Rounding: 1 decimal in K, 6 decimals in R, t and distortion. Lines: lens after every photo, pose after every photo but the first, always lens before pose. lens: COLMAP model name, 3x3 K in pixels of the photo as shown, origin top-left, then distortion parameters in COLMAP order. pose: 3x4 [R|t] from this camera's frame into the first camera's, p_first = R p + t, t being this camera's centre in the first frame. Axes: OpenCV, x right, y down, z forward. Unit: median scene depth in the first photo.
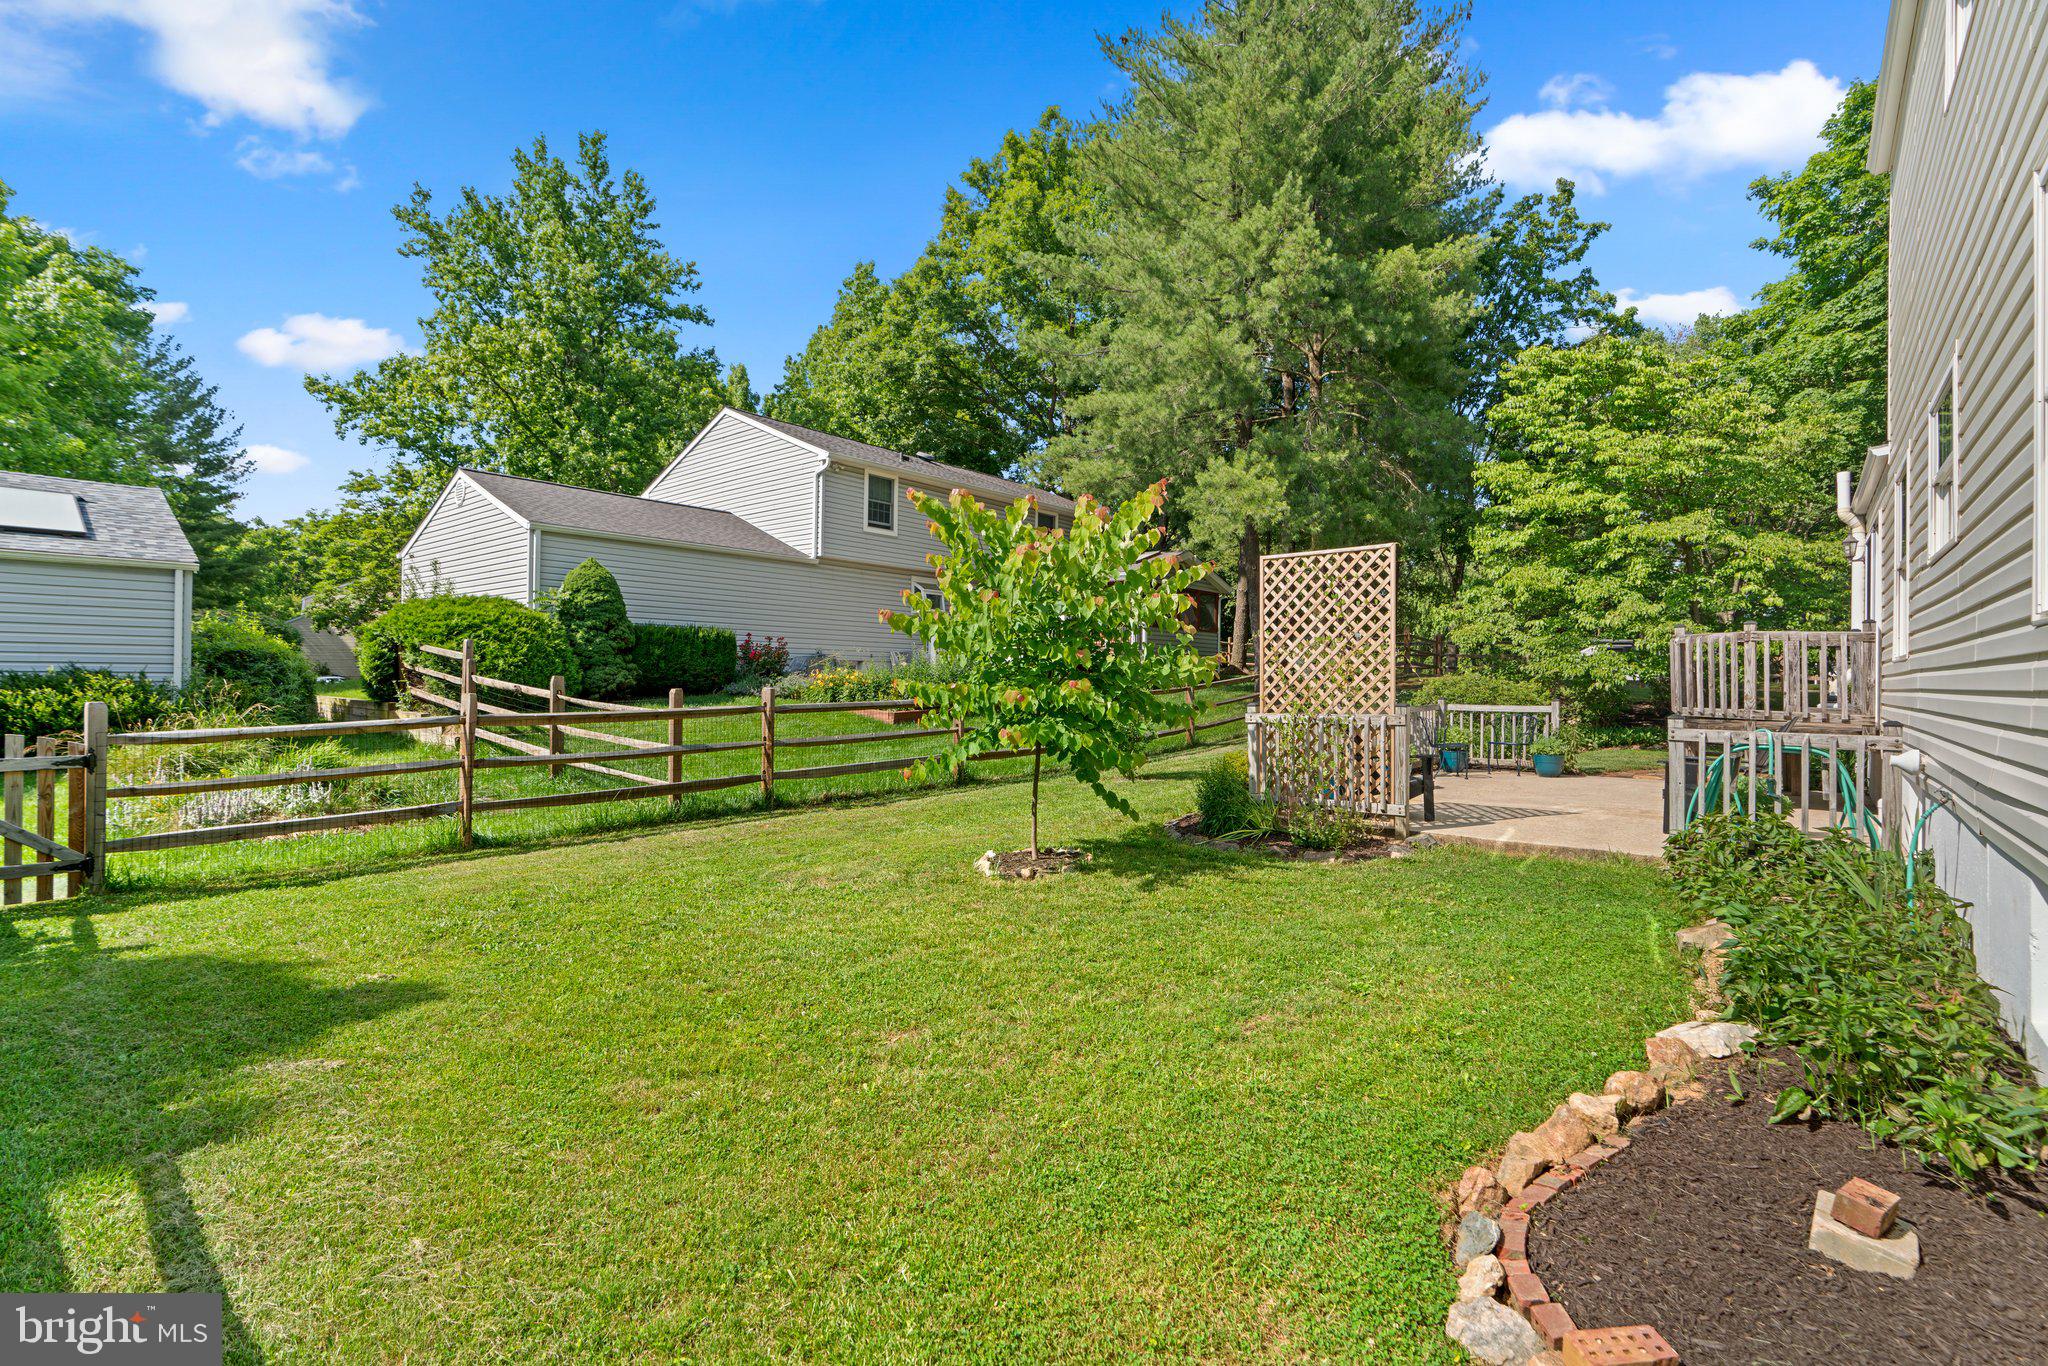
lens RADIAL K [[913.6, 0, 1025.7], [0, 913.6, 668.5], [0, 0, 1]] dist [-0.004461, 0.000858]
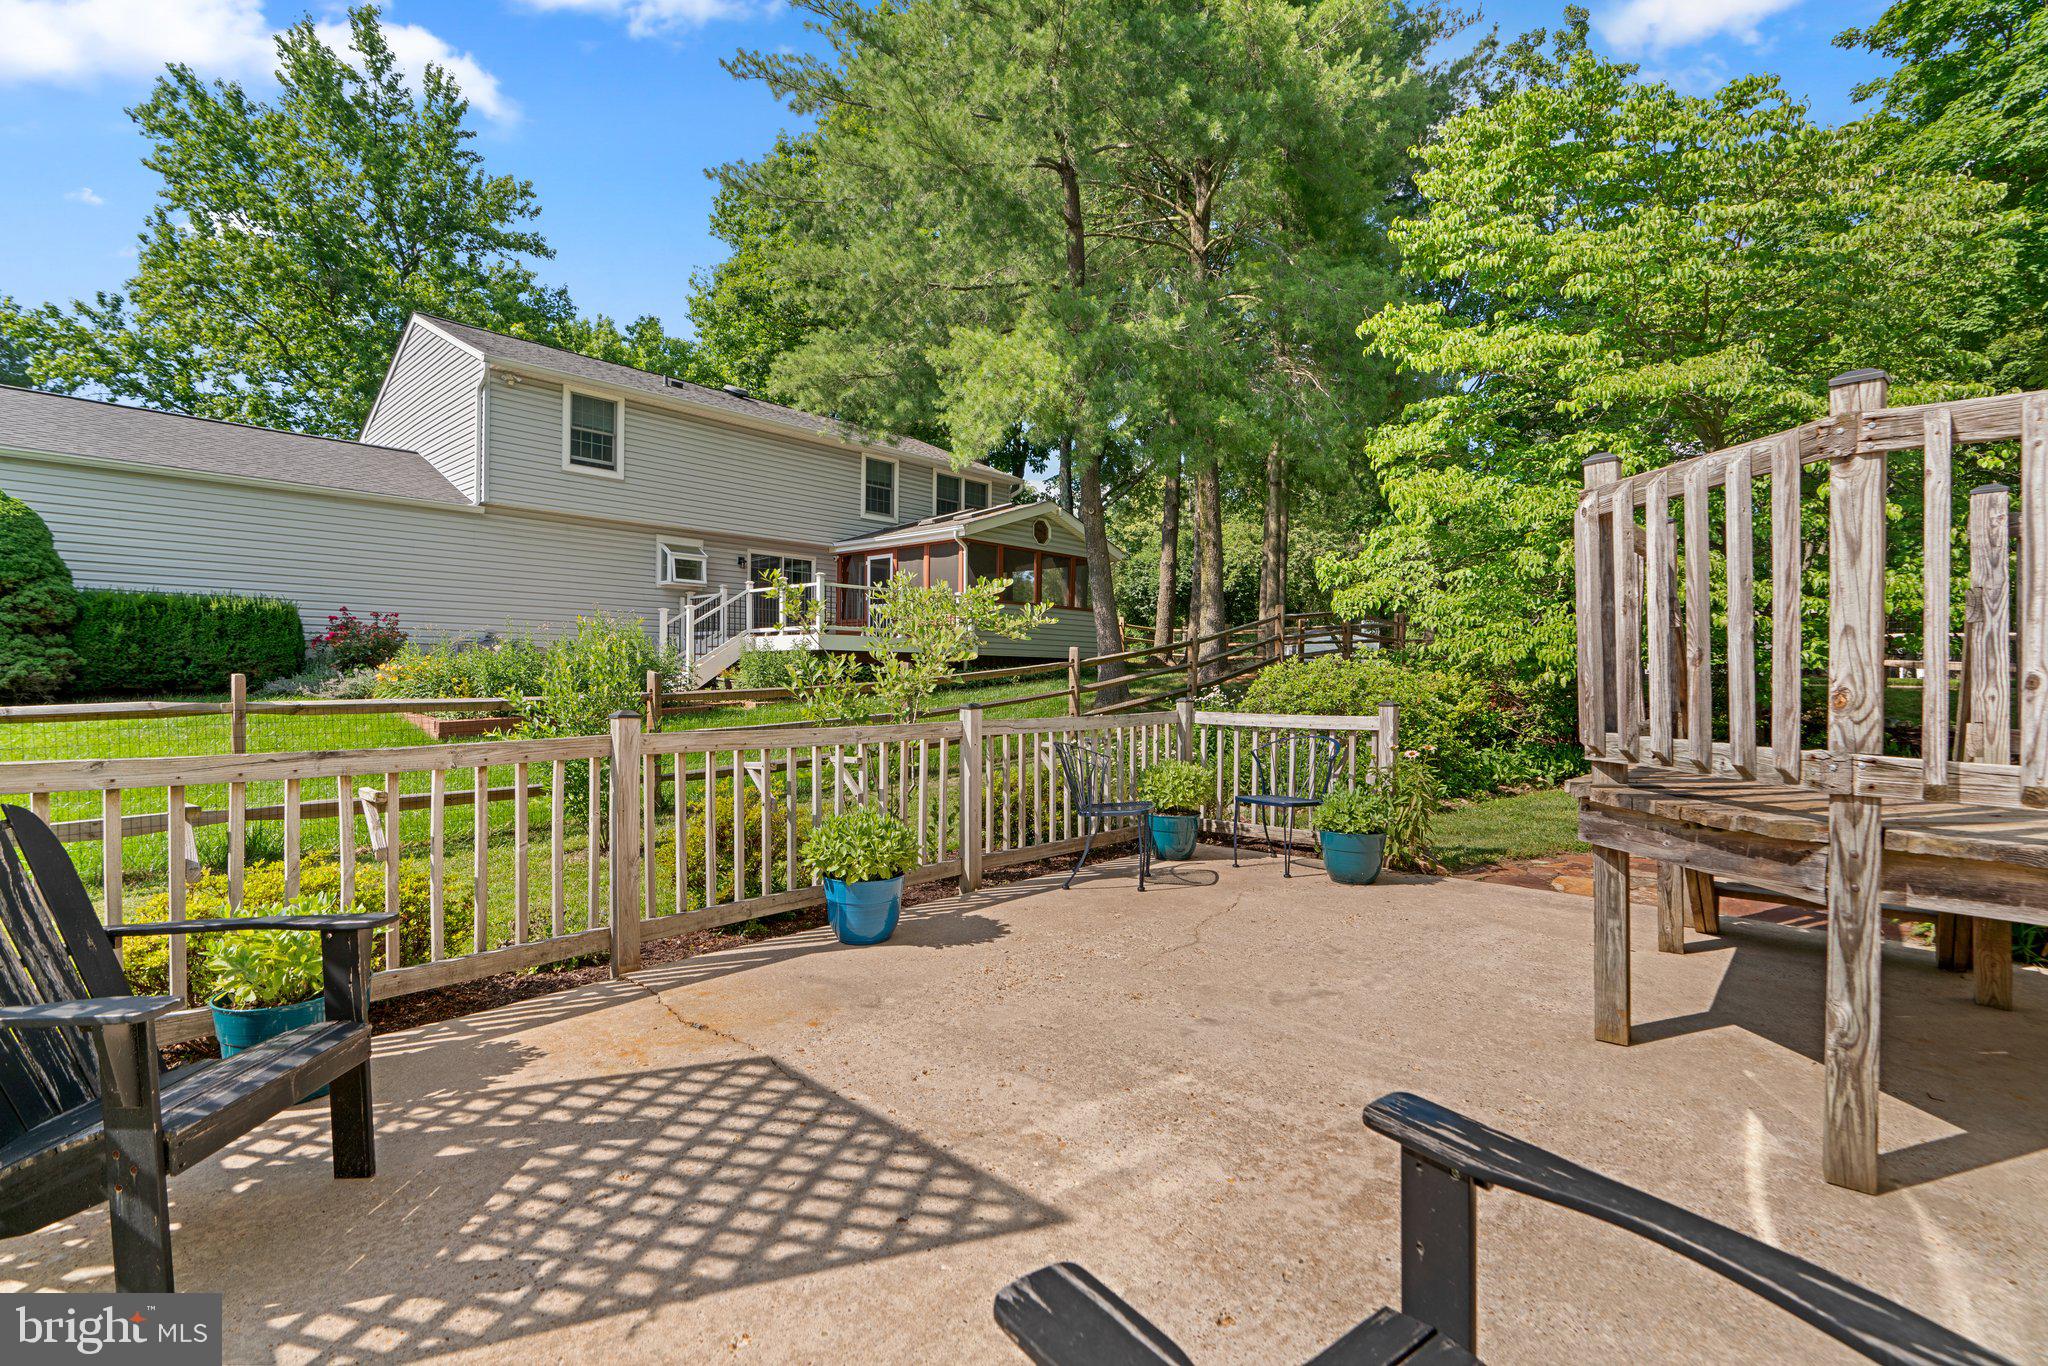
lens RADIAL K [[922.2, 0, 1028.4], [0, 922.2, 681.5], [0, 0, 1]] dist [-0.013552, 0.006274]
pose [[0.999072, -0.001937, -0.043036, 0.262029], [0.002530, 0.999903, 0.013725, 0.009967], [0.043005, -0.013821, 0.998979, 0.334044]]
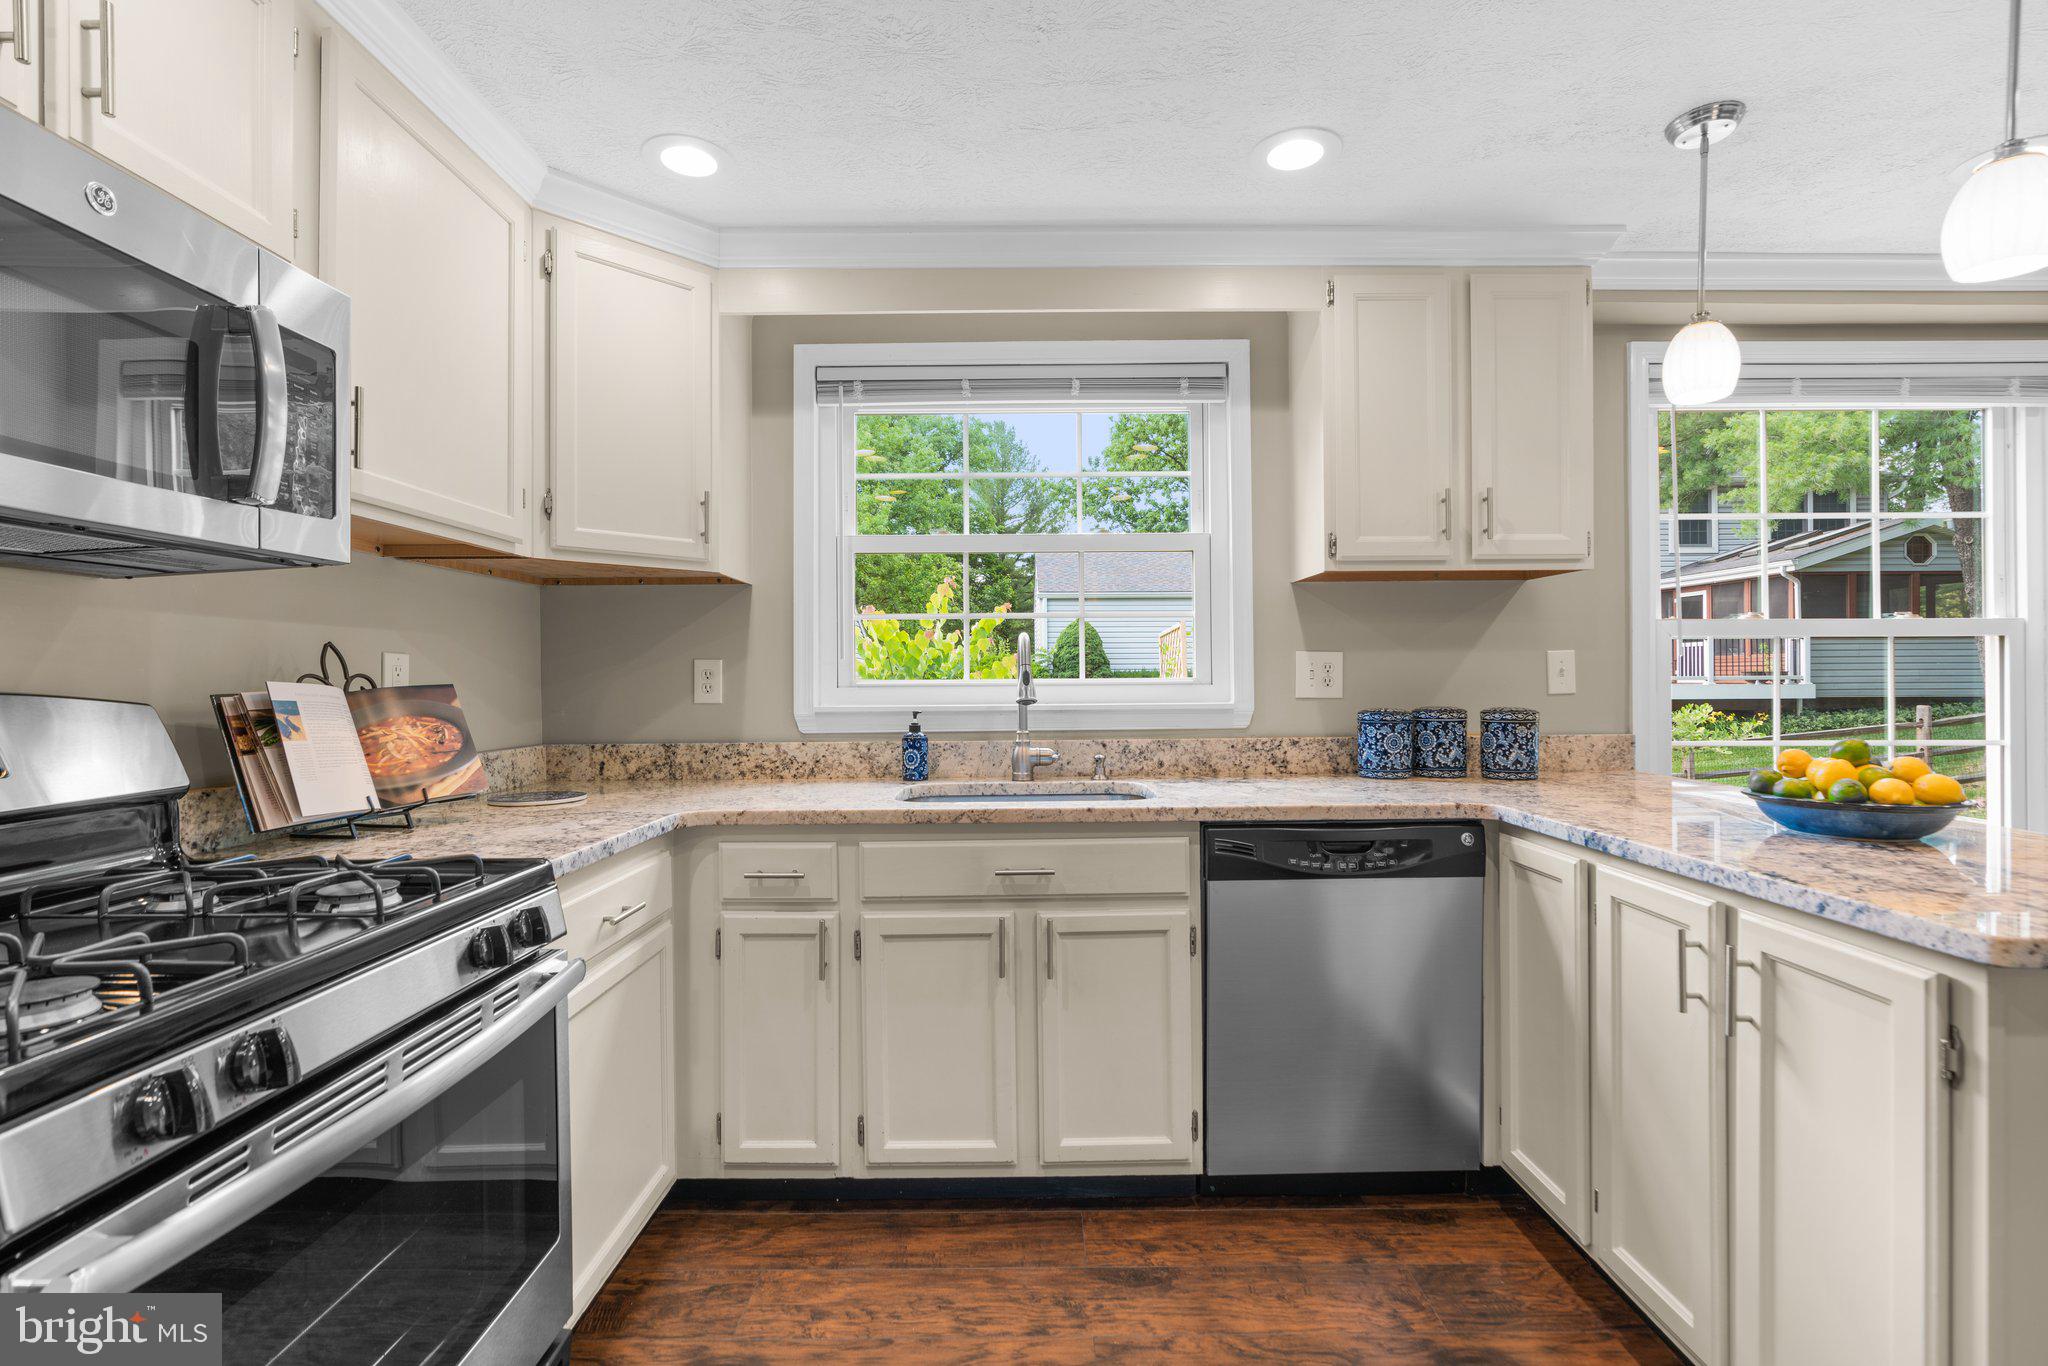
lens RADIAL K [[922.2, 0, 1028.4], [0, 922.2, 681.5], [0, 0, 1]] dist [-0.013552, 0.006274]
pose [[0.646158, -0.012090, -0.763108, 0.347684], [0.018576, 0.999827, -0.000111, -0.034161], [0.762978, -0.014104, 0.646271, 0.161356]]
